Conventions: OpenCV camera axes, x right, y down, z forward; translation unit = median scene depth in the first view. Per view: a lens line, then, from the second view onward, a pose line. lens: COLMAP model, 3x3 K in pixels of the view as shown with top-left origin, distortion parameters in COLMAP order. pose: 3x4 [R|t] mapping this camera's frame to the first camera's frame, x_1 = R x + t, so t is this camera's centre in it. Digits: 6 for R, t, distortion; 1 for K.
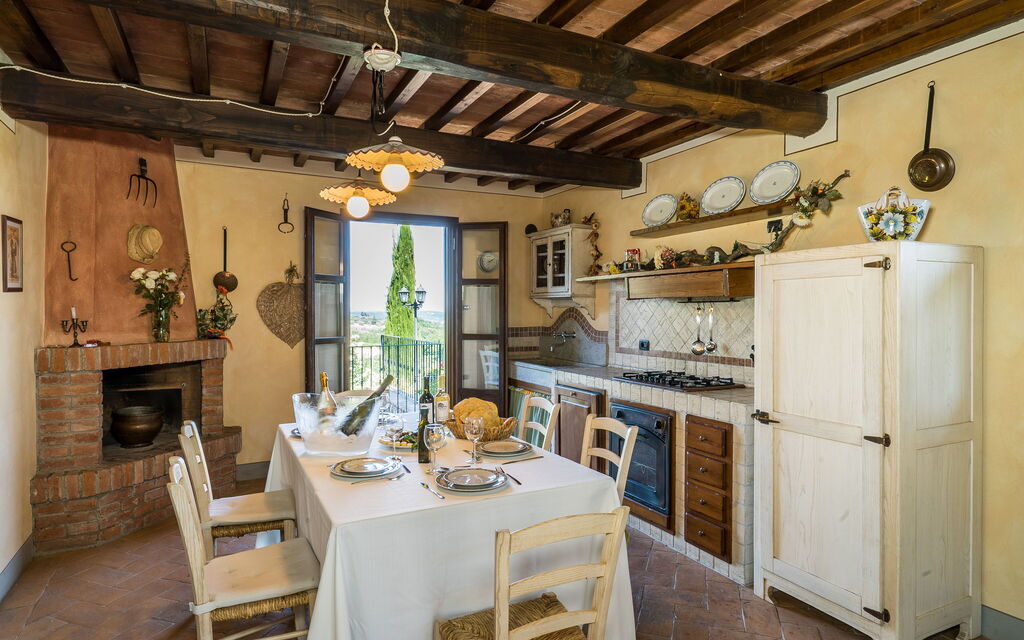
lens RADIAL K [[564.4, 0, 512.0], [0, 564.4, 320.0], [0, 0, 1]] dist [-0.000976, 0.000522]
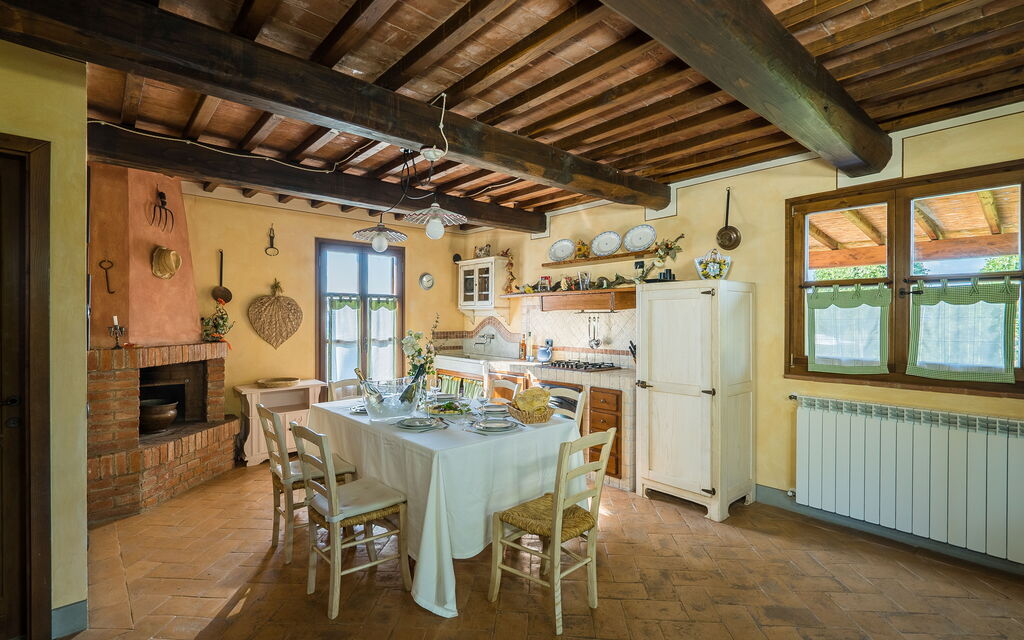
lens RADIAL K [[472.6, 0, 512.0], [0, 472.6, 320.0], [0, 0, 1]] dist [-0.019927, 0.000158]
pose [[0.964425, -0.000775, 0.264355, -0.233487], [0.004483, 0.999900, -0.013422, 0.003364], [-0.264318, 0.014130, 0.964332, -0.180011]]
